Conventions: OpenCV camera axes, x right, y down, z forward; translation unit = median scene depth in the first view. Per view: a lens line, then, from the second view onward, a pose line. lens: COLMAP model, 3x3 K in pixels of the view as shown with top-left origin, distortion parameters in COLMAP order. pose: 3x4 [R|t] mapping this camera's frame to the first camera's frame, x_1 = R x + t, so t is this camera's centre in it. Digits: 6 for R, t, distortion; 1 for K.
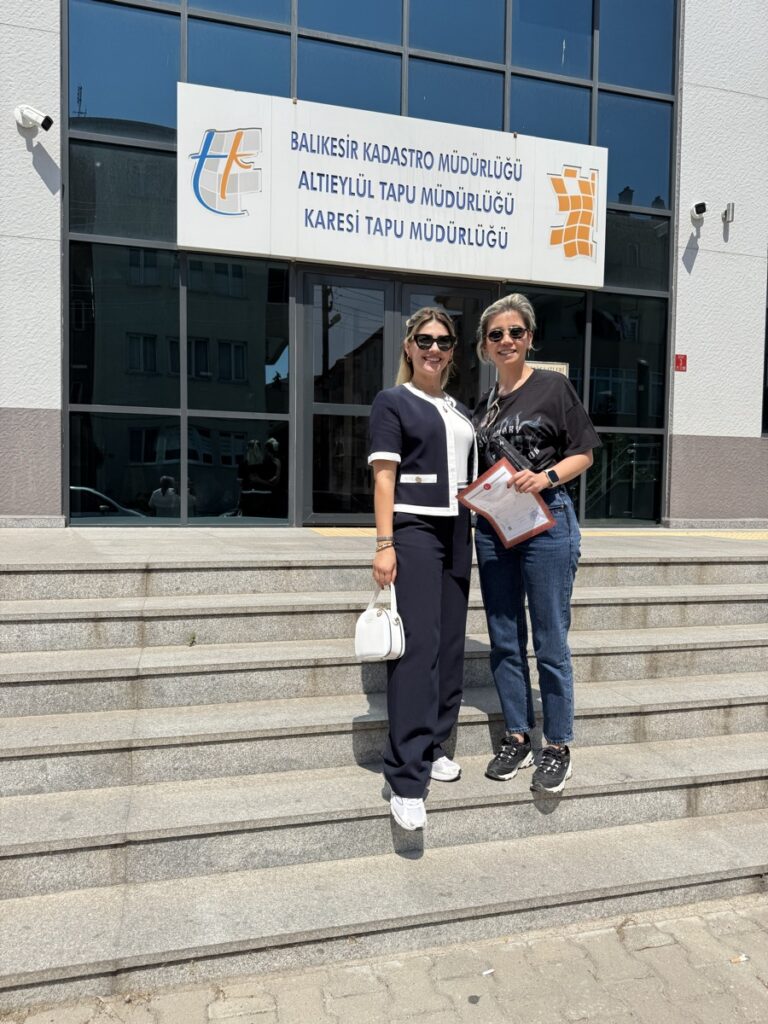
lens RADIAL K [[726.3, 0, 386.1], [0, 726.3, 519.3], [0, 0, 1]] dist [0.022766, -0.034030]
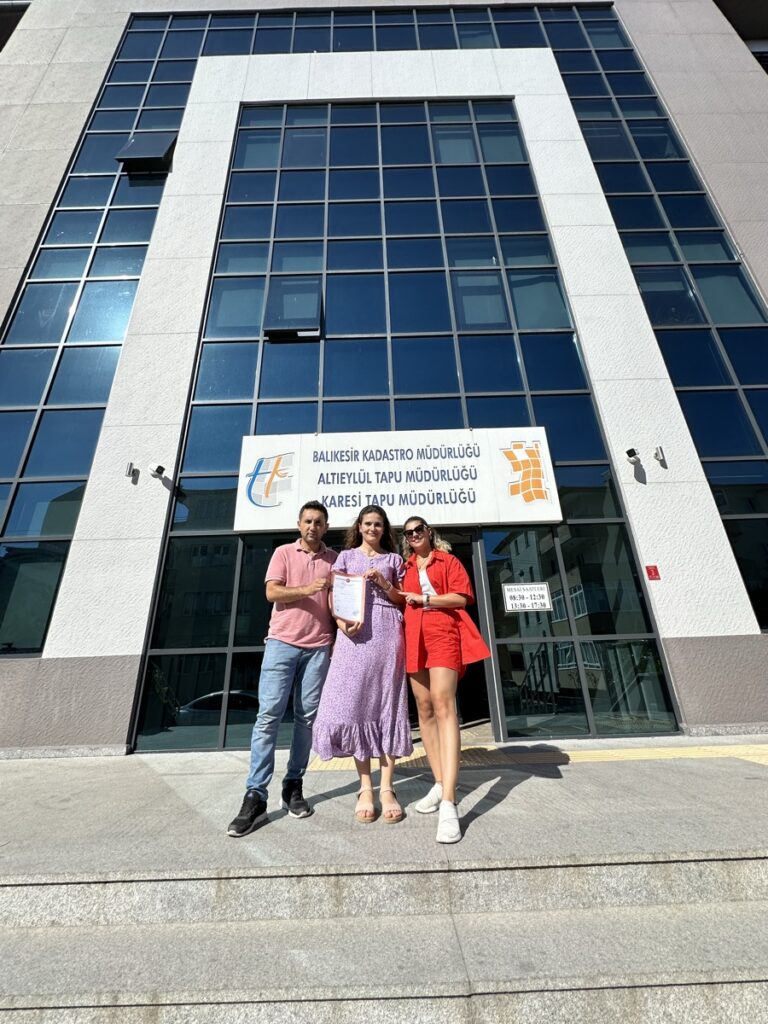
lens RADIAL K [[409.2, 0, 382.8], [0, 409.2, 509.5], [0, 0, 1]] dist [-0.006678, 0.001066]
pose [[0.961993, -0.141586, -0.233502, 0.185143], [0.034198, 0.910818, -0.411389, -0.064555], [0.270925, 0.387768, 0.881042, 0.324549]]
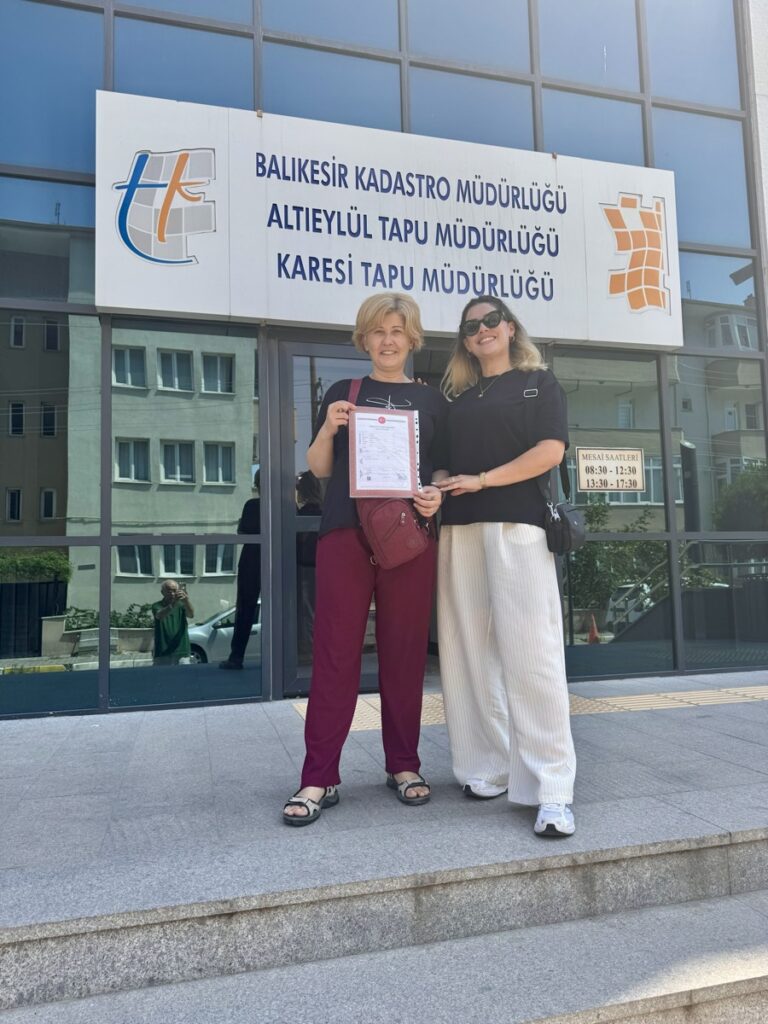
lens RADIAL K [[726.3, 0, 378.4], [0, 726.3, 519.3], [0, 0, 1]] dist [0.022766, -0.034030]
pose [[0.999263, -0.038360, -0.001511, -0.019874], [0.037865, 0.991341, -0.125734, -0.069179], [0.006321, 0.125584, 0.992063, 0.312301]]
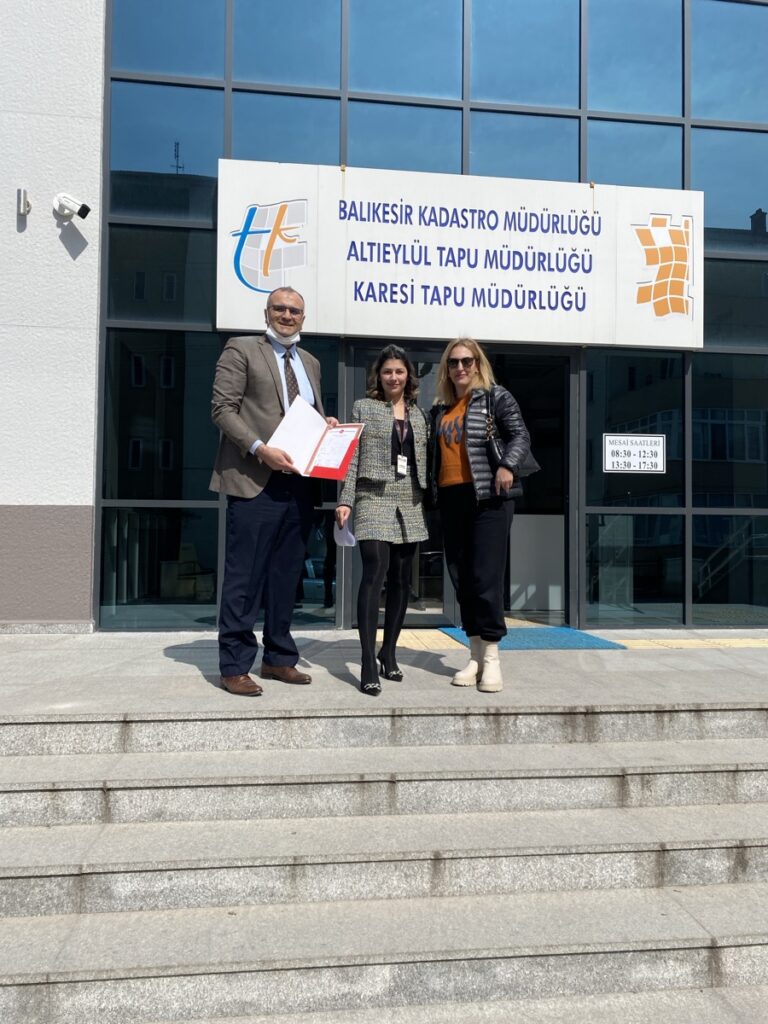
lens RADIAL K [[789.1, 0, 393.2], [0, 789.1, 507.0], [0, 0, 1]] dist [0.010740, -0.008294]
pose [[0.990441, -0.010465, -0.137542, 0.068979], [-0.000628, 0.996765, -0.080364, -0.063075], [0.137938, 0.079683, 0.987230, 0.050810]]
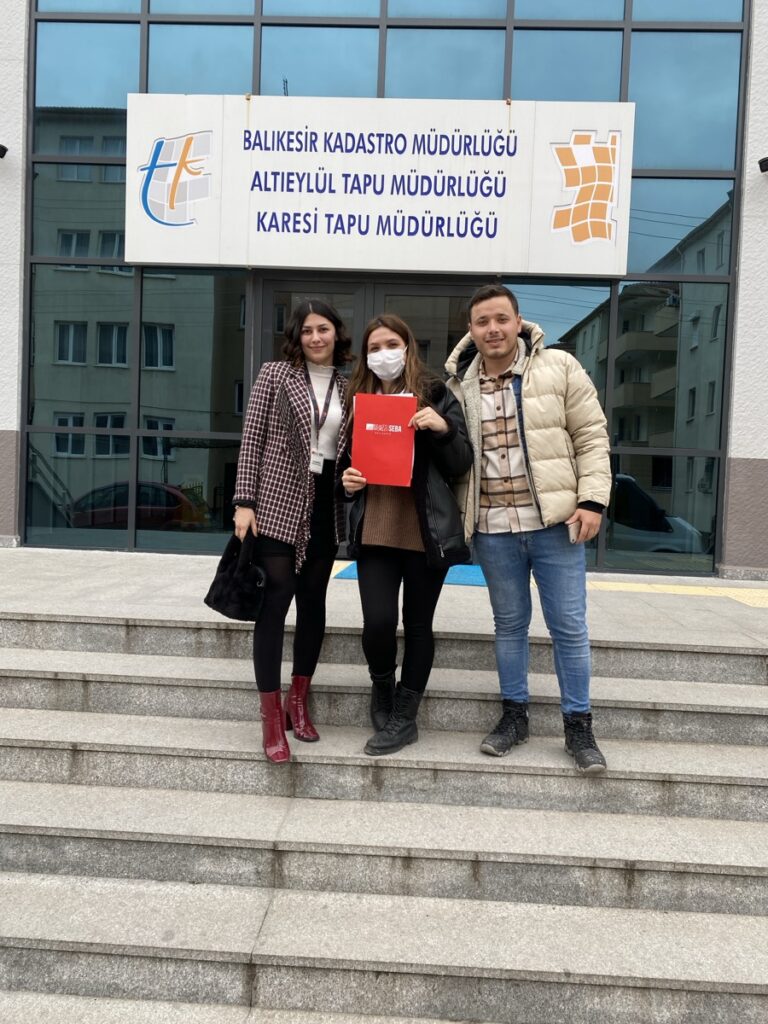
lens RADIAL K [[789.1, 0, 396.3], [0, 789.1, 503.6], [0, 0, 1]] dist [0.010740, -0.008294]
pose [[0.953257, 0.031728, -0.300492, 0.359742], [-0.036934, 0.999250, -0.011660, -0.052198], [0.299896, 0.022214, 0.953713, 0.107855]]
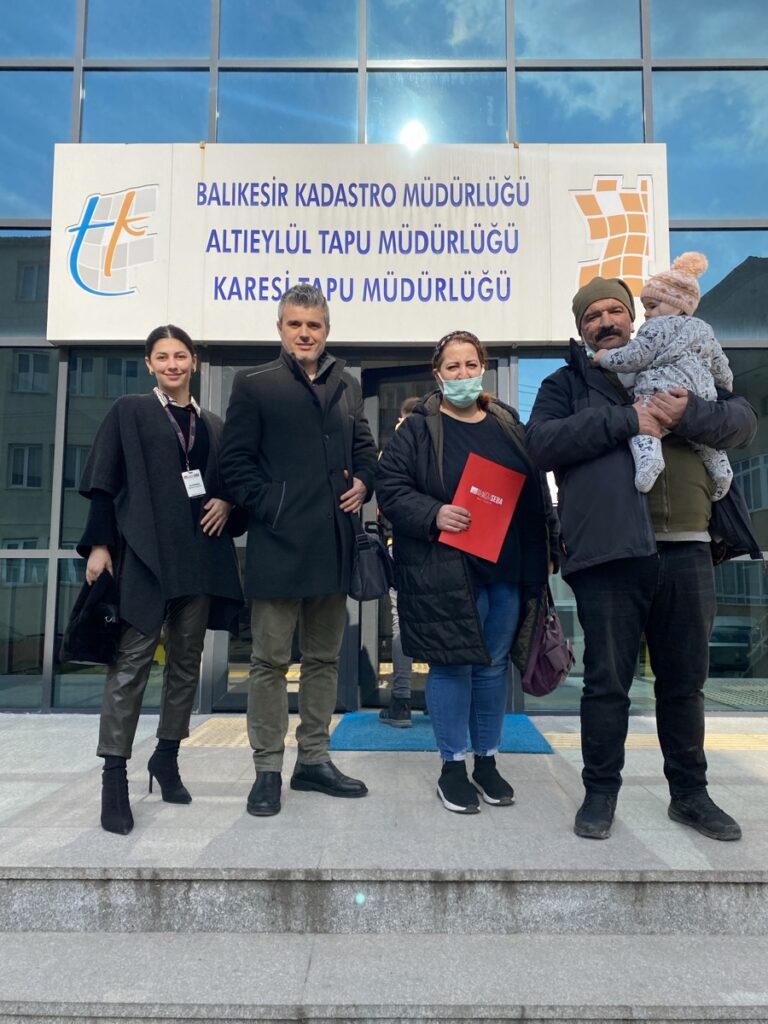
lens RADIAL K [[789.1, 0, 393.4], [0, 789.1, 506.1], [0, 0, 1]] dist [0.010740, -0.008294]
pose [[0.963586, -0.041631, -0.264138, 0.262566], [-0.000407, 0.987577, -0.157137, -0.067253], [0.267398, 0.151522, 0.951598, 0.310869]]
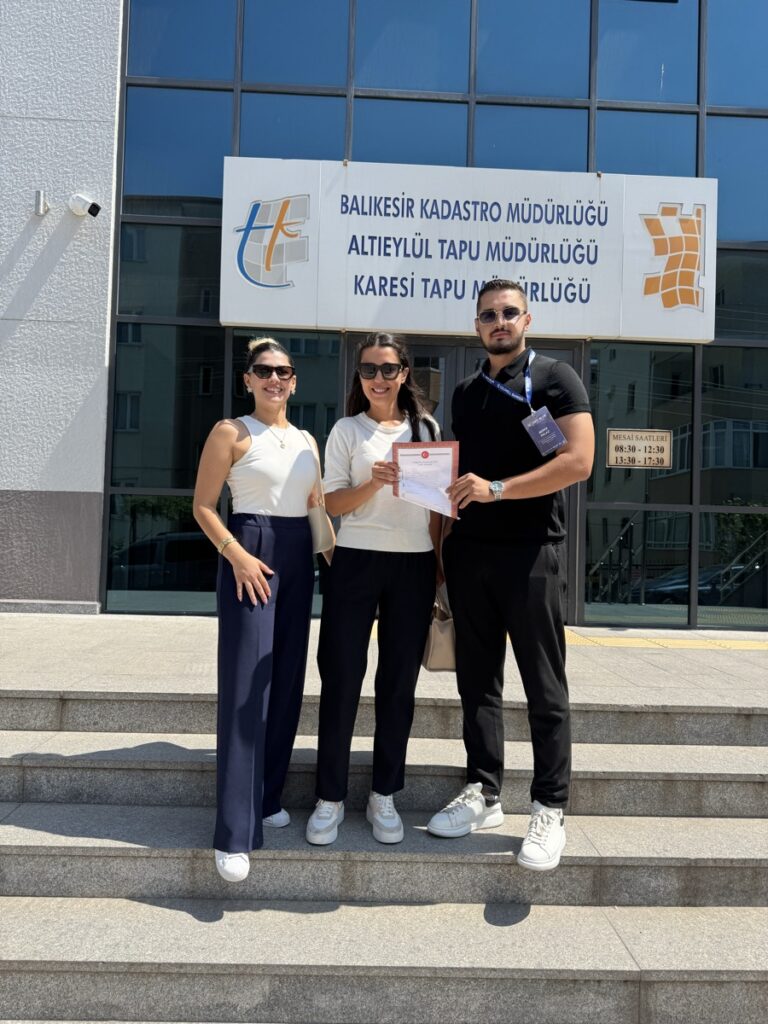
lens RADIAL K [[726.3, 0, 381.0], [0, 726.3, 517.5], [0, 0, 1]] dist [0.022766, -0.034030]
pose [[0.972864, 0.007589, -0.231255, 0.134640], [-0.024629, 0.997180, -0.070885, -0.053452], [0.230065, 0.074657, 0.970307, 0.132128]]
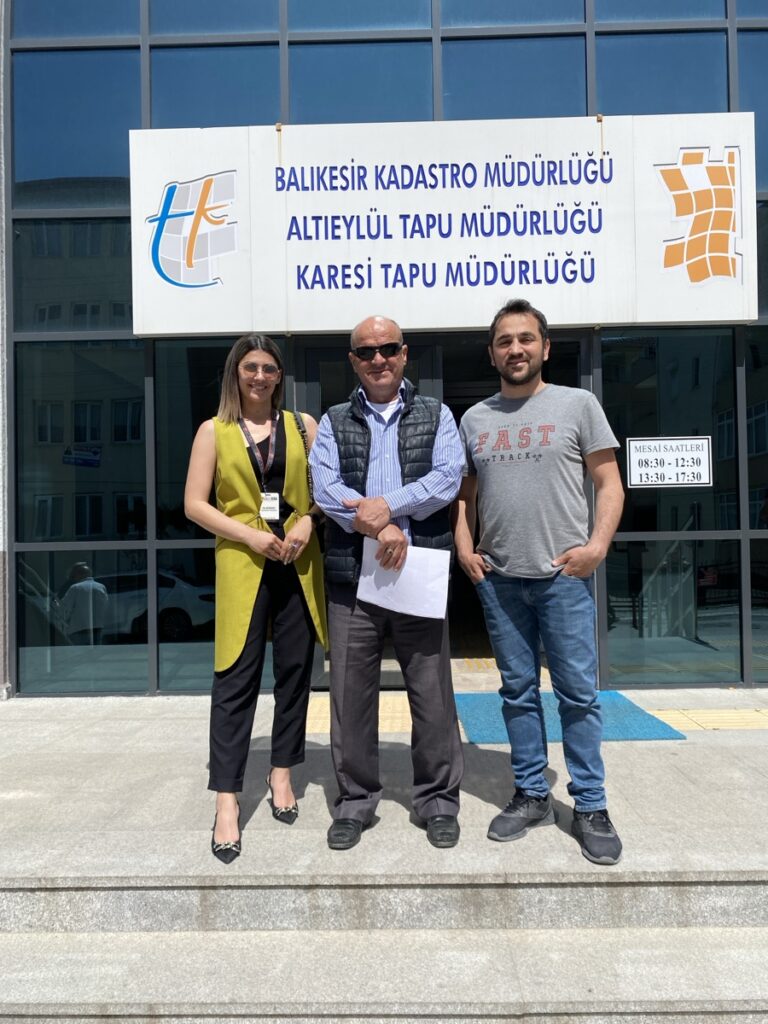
lens RADIAL K [[789.1, 0, 389.4], [0, 789.1, 521.3], [0, 0, 1]] dist [0.010740, -0.008294]
pose [[0.958872, -0.036762, -0.281447, 0.192408], [0.019902, 0.997845, -0.062530, -0.111756], [0.283139, 0.054357, 0.957537, 0.264698]]
